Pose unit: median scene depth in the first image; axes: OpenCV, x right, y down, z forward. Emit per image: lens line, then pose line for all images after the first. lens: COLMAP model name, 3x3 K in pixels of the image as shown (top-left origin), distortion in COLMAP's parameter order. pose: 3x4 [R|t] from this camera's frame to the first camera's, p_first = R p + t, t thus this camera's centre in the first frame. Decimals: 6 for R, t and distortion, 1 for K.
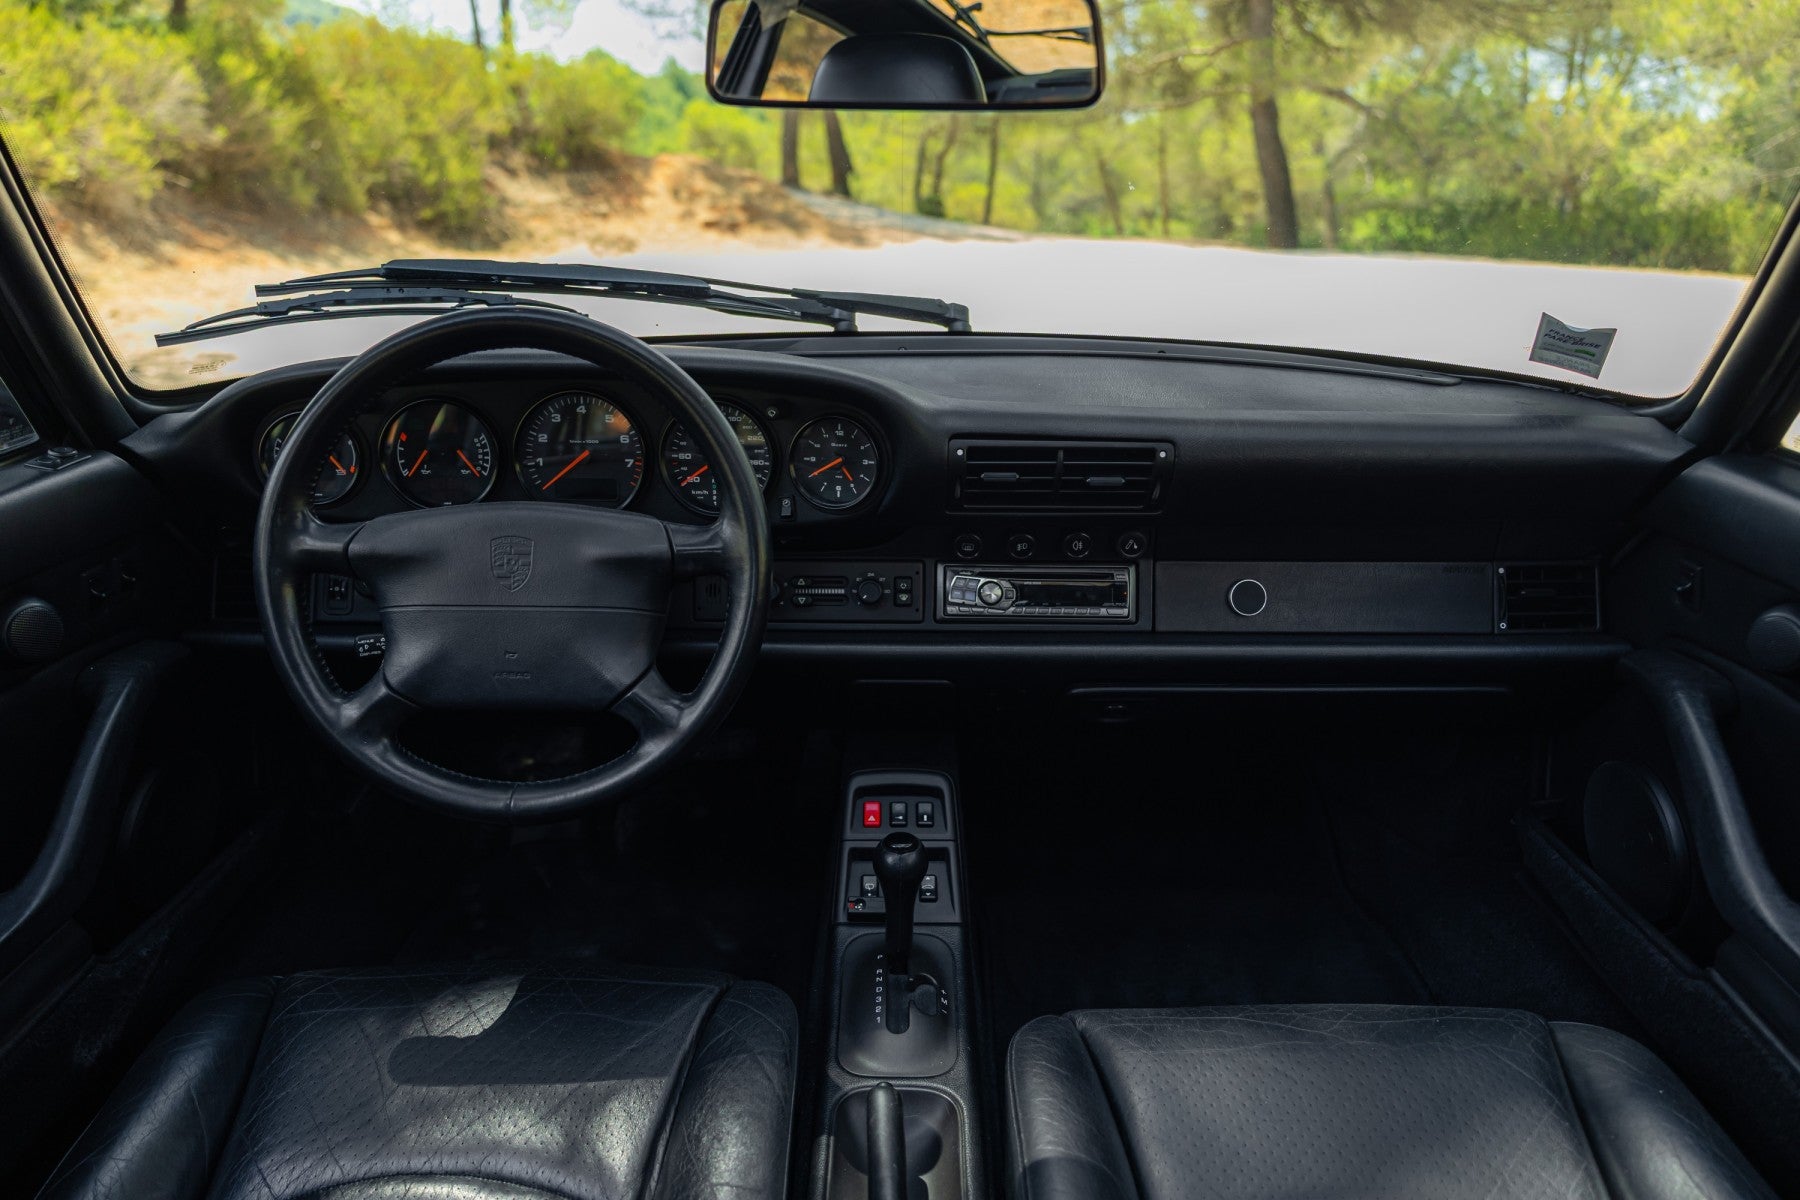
lens RADIAL K [[1198.5, 0, 900.0], [0, 1198.5, 600.0], [0, 0, 1]] dist [0.000483, 0.000258]
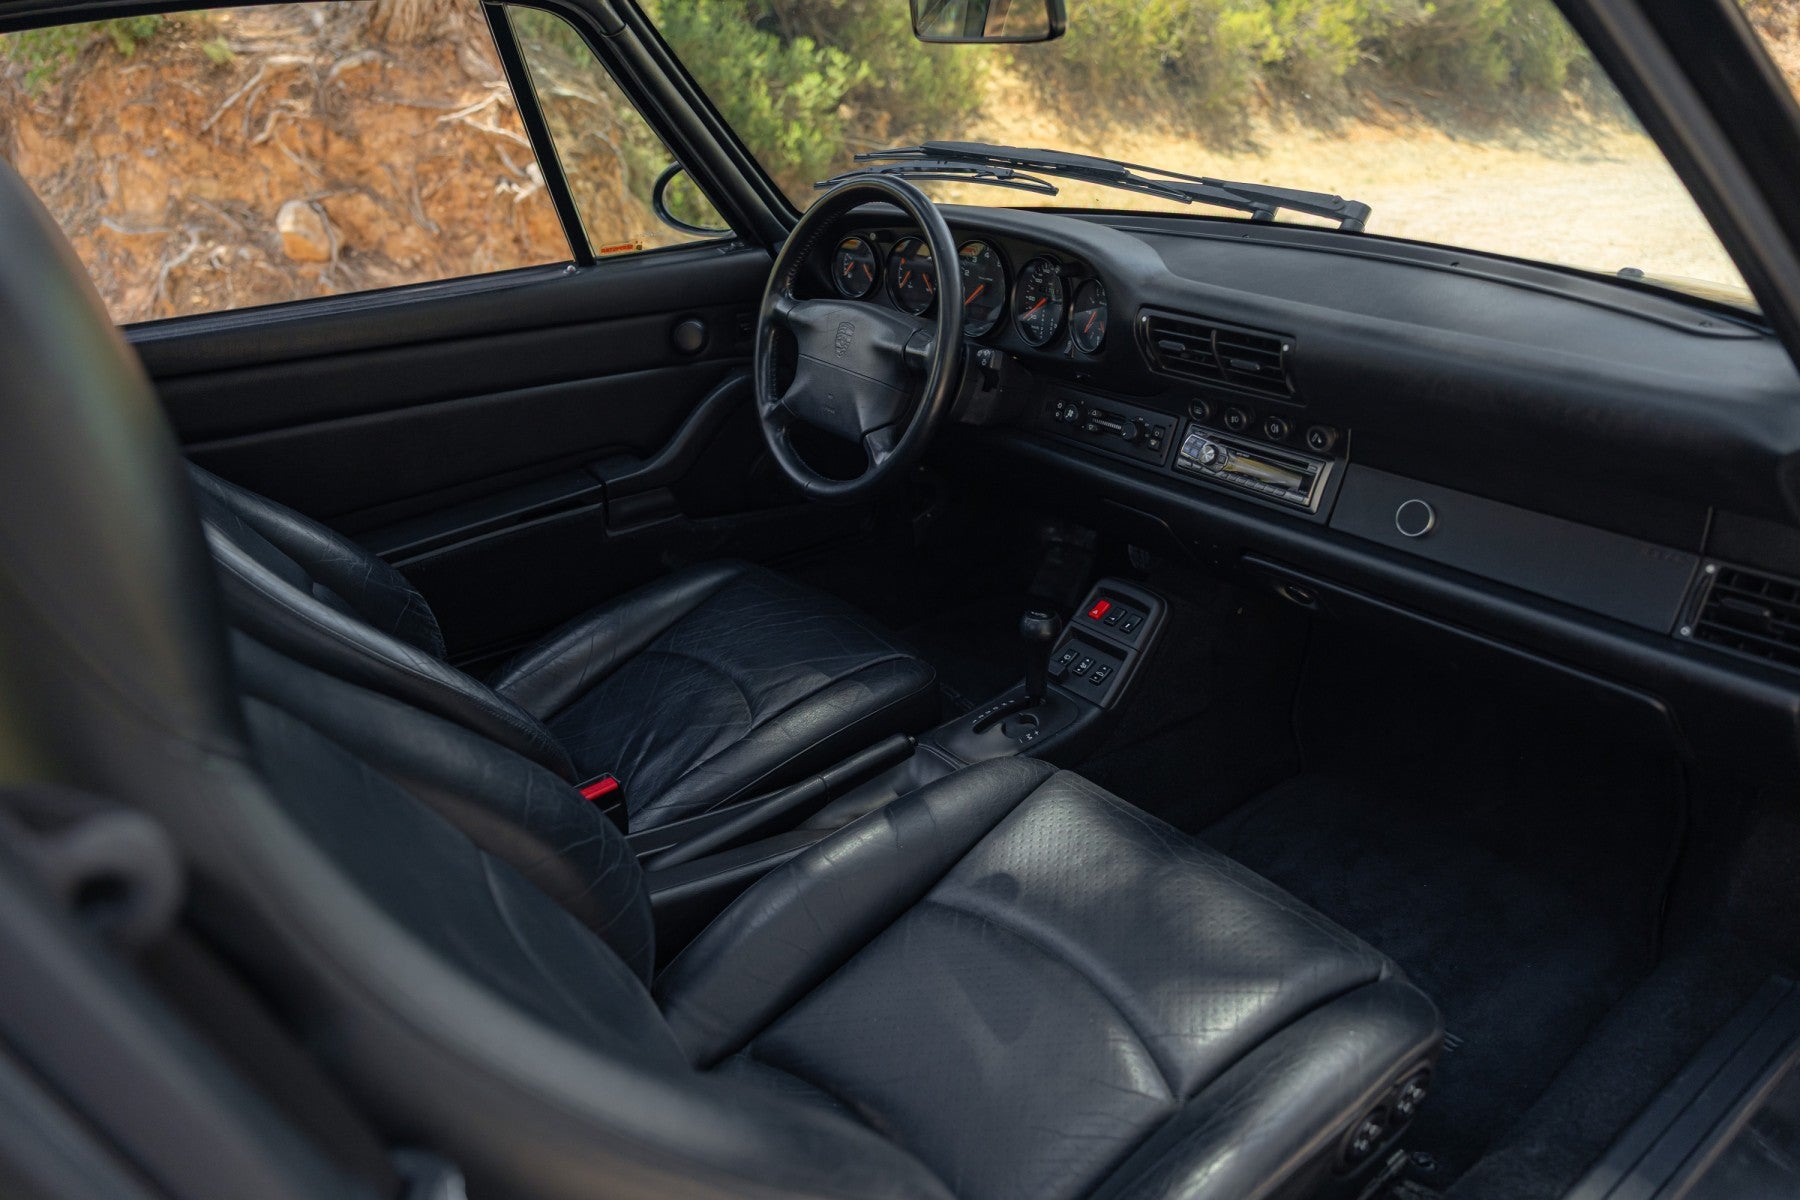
lens RADIAL K [[1198.5, 0, 900.0], [0, 1198.5, 600.0], [0, 0, 1]] dist [0.000483, 0.000258]
pose [[0.598833, 0.313600, -0.736922, 0.786043], [-0.243264, 0.947897, 0.205701, -0.038214], [0.763034, 0.056086, 0.643920, 0.038655]]
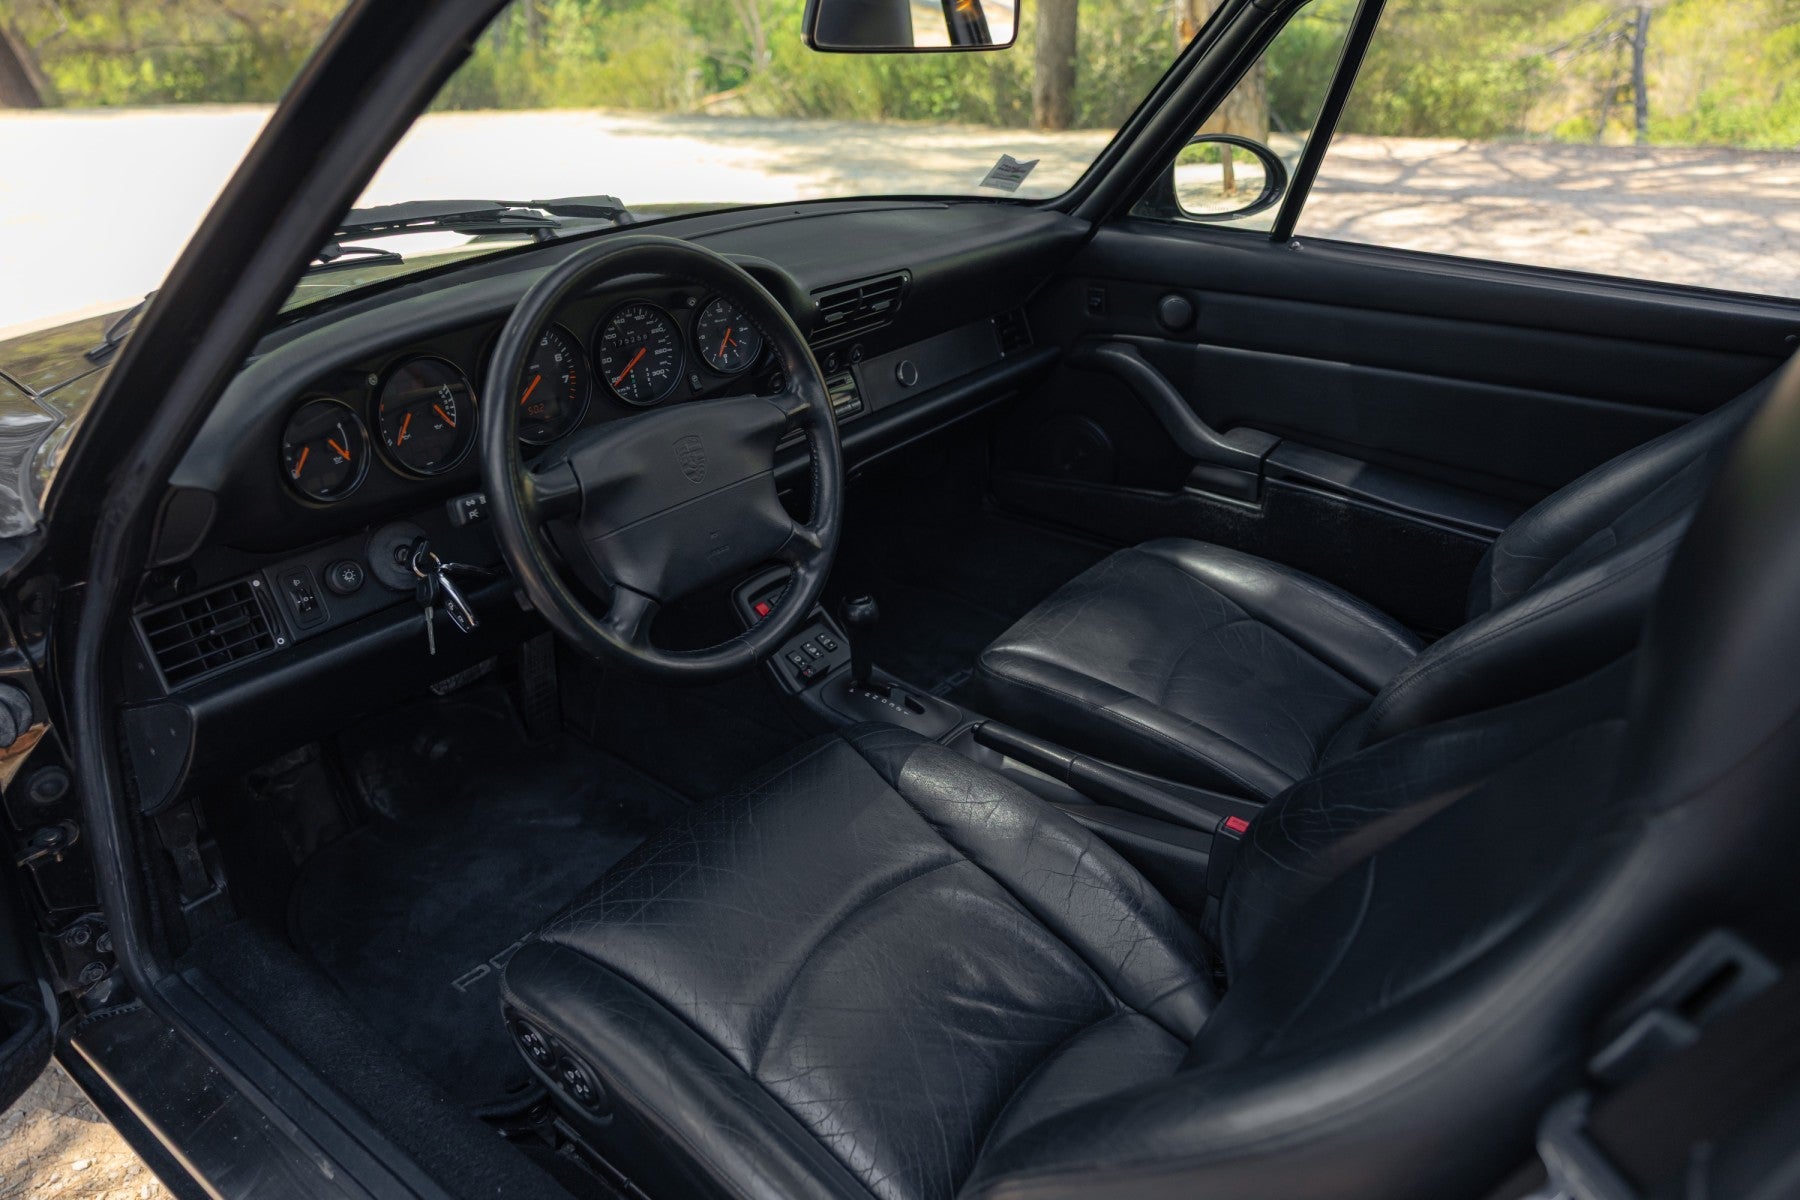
lens RADIAL K [[1198.5, 0, 900.0], [0, 1198.5, 600.0], [0, 0, 1]] dist [0.000483, 0.000258]
pose [[0.588284, -0.366782, 0.720689, -0.865569], [0.280398, 0.928450, 0.243635, -0.103459], [-0.758484, 0.058753, 0.649037, 0.075734]]
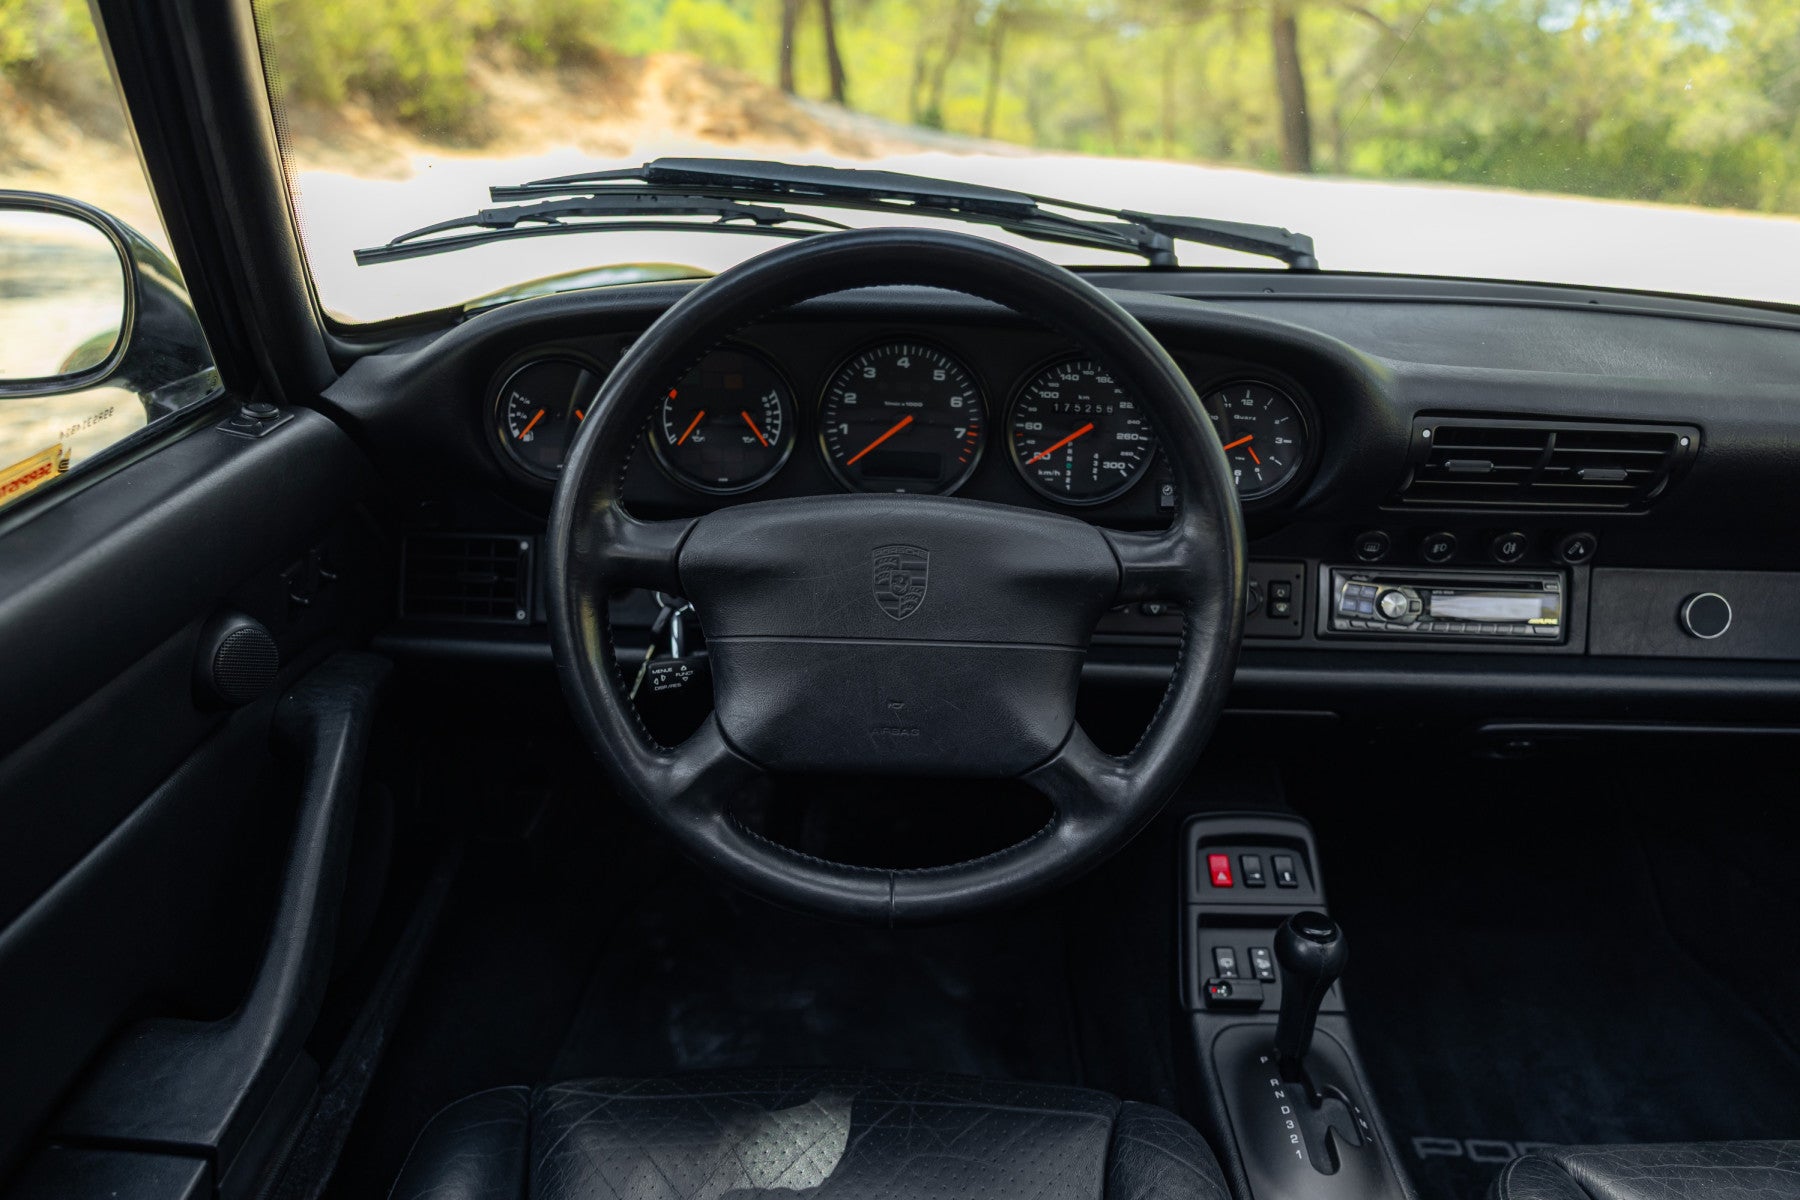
lens RADIAL K [[1217.7, 0, 913.2], [0, 1217.7, 595.0], [0, 0, 1]] dist [0.004231, 0.002928]
pose [[0.999391, 0.019281, 0.029085, -0.265595], [-0.020863, 0.998263, 0.055089, -0.050023], [-0.027973, -0.055662, 0.998058, 0.197204]]
